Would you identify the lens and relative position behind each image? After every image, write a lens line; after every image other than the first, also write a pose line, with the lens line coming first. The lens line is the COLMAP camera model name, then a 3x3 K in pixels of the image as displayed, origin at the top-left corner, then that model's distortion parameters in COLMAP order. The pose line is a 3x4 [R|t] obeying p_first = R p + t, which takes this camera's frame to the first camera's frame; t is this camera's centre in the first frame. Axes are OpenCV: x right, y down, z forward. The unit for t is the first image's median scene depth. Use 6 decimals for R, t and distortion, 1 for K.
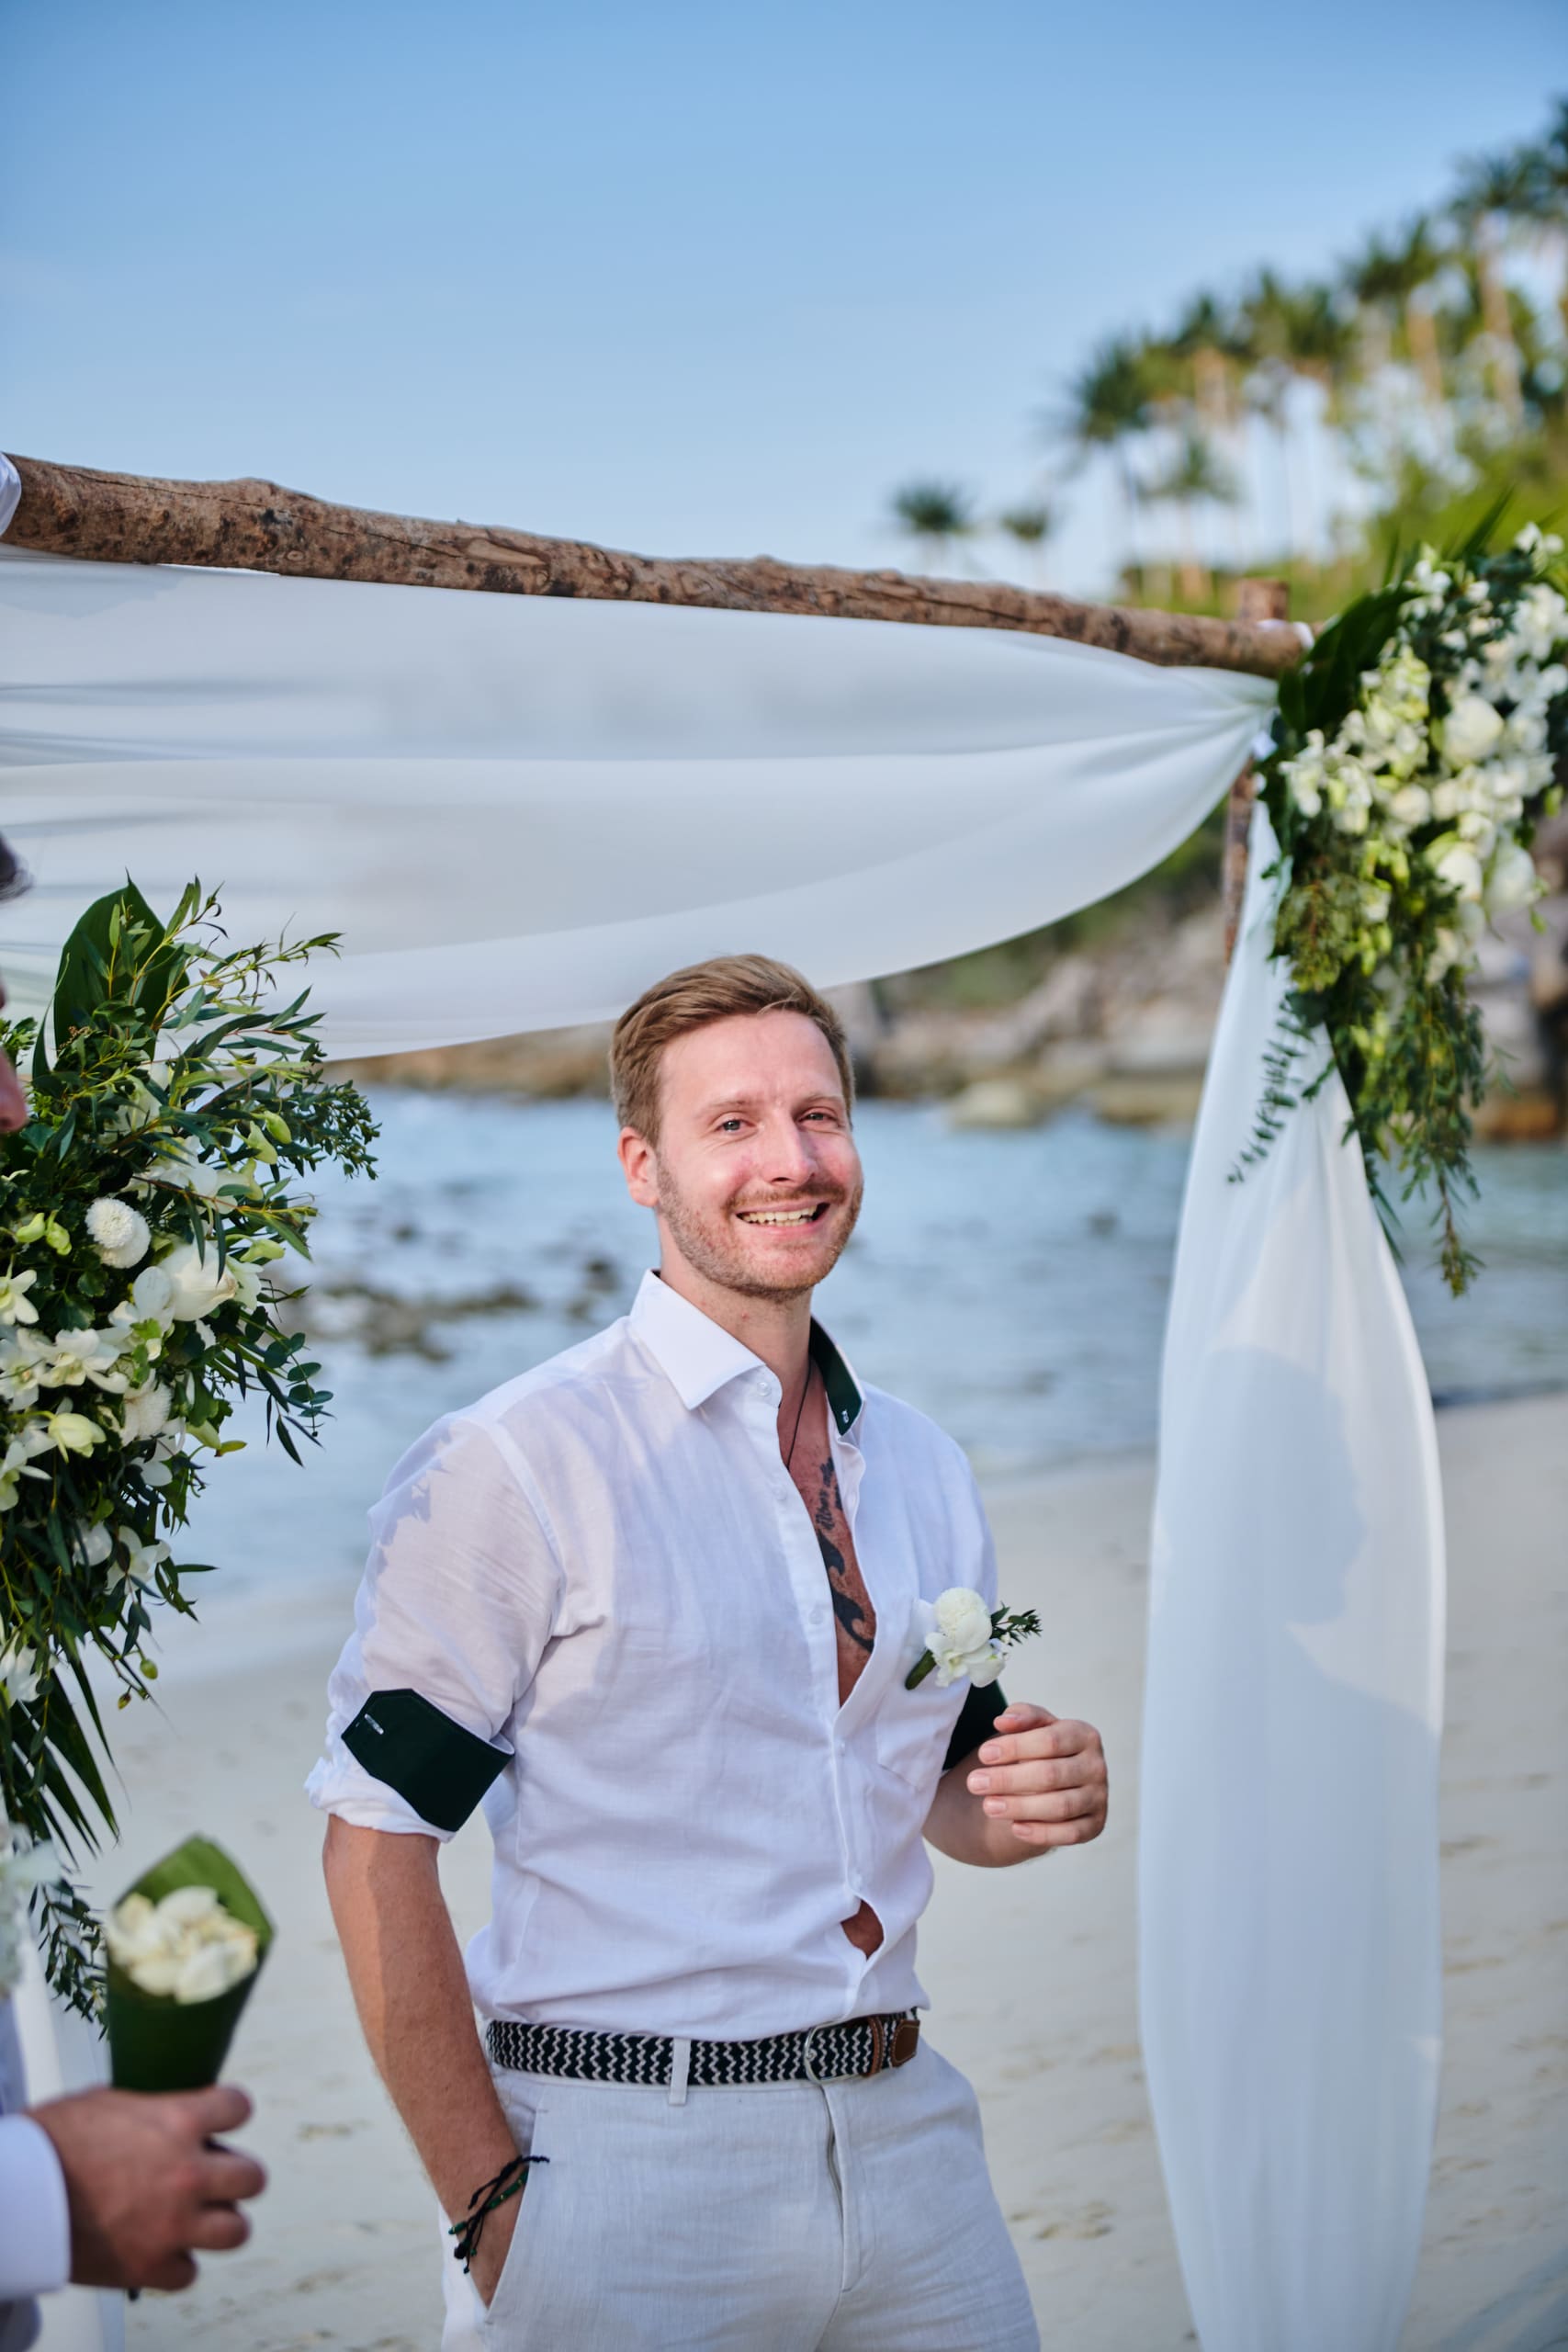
lens RADIAL K [[4372.8, 0, 789.5], [0, 4372.8, 1170.7], [0, 0, 1]] dist [0.044580, 0.000000]
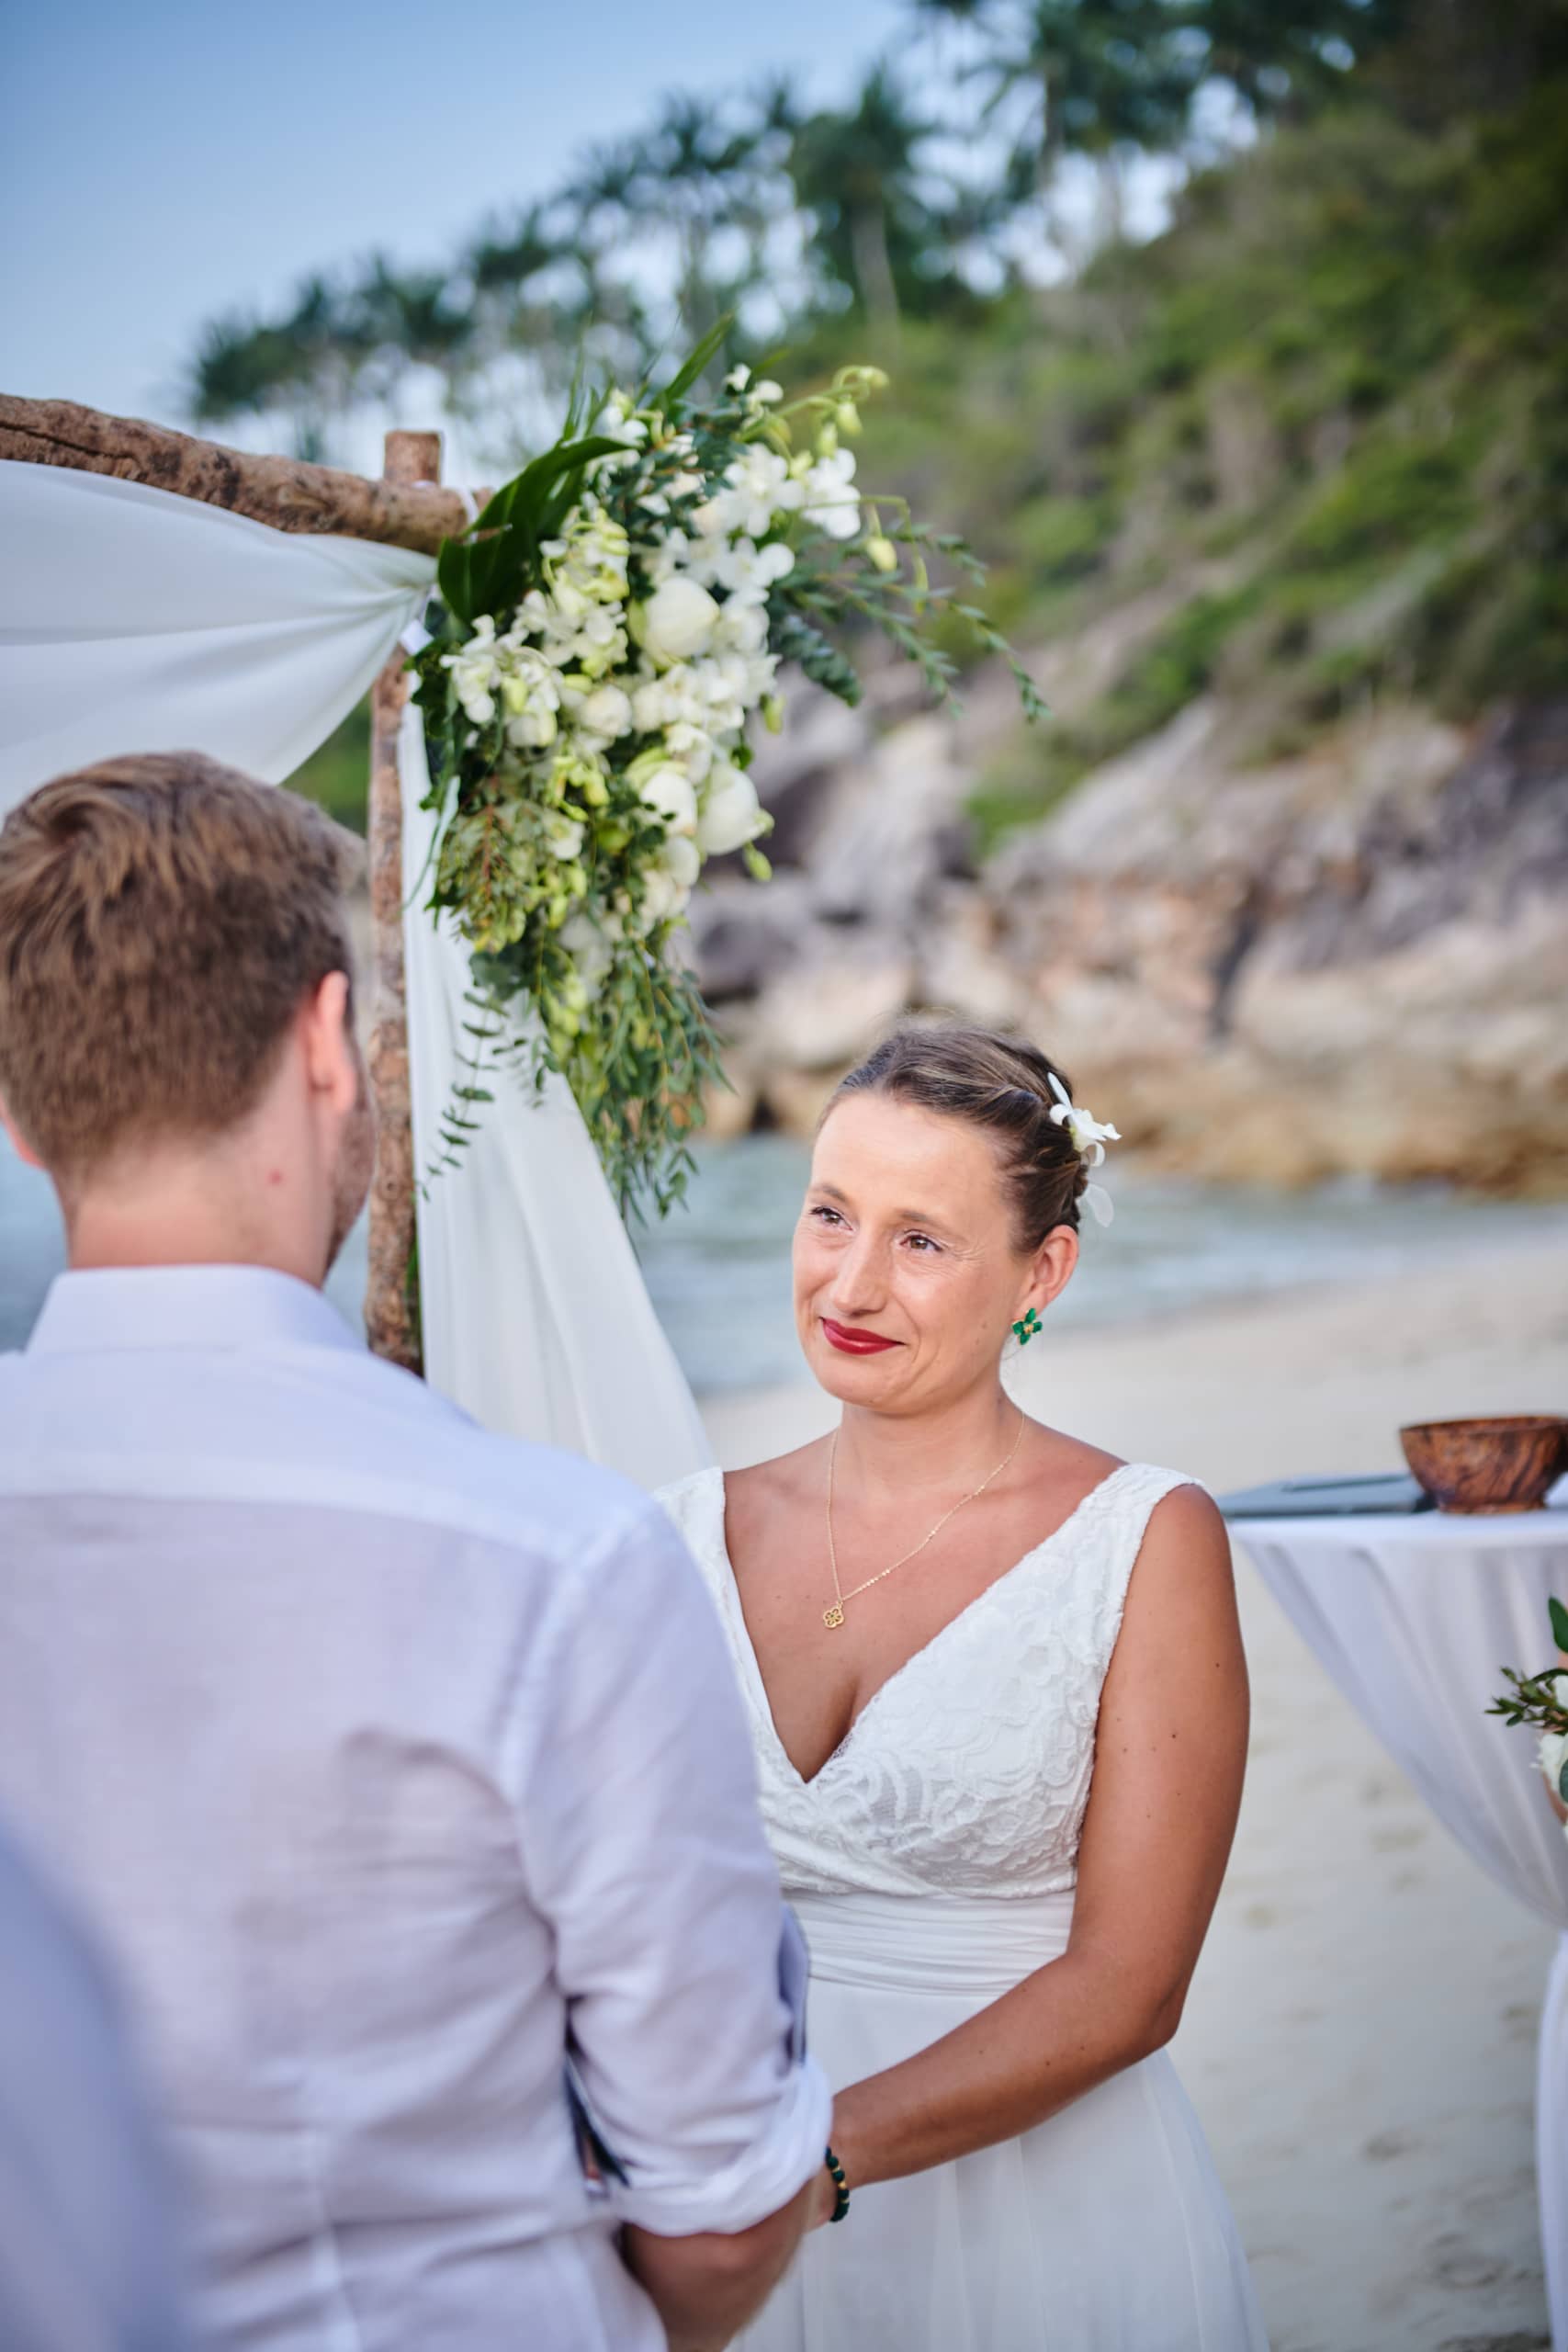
lens RADIAL K [[4372.8, 0, 794.2], [0, 4372.8, 1168.3], [0, 0, 1]] dist [0.044580, 0.000000]
pose [[0.980098, -0.021344, 0.197363, 0.018278], [0.021471, 0.999768, 0.001496, -0.002171], [-0.197349, 0.002771, 0.980329, 0.223062]]
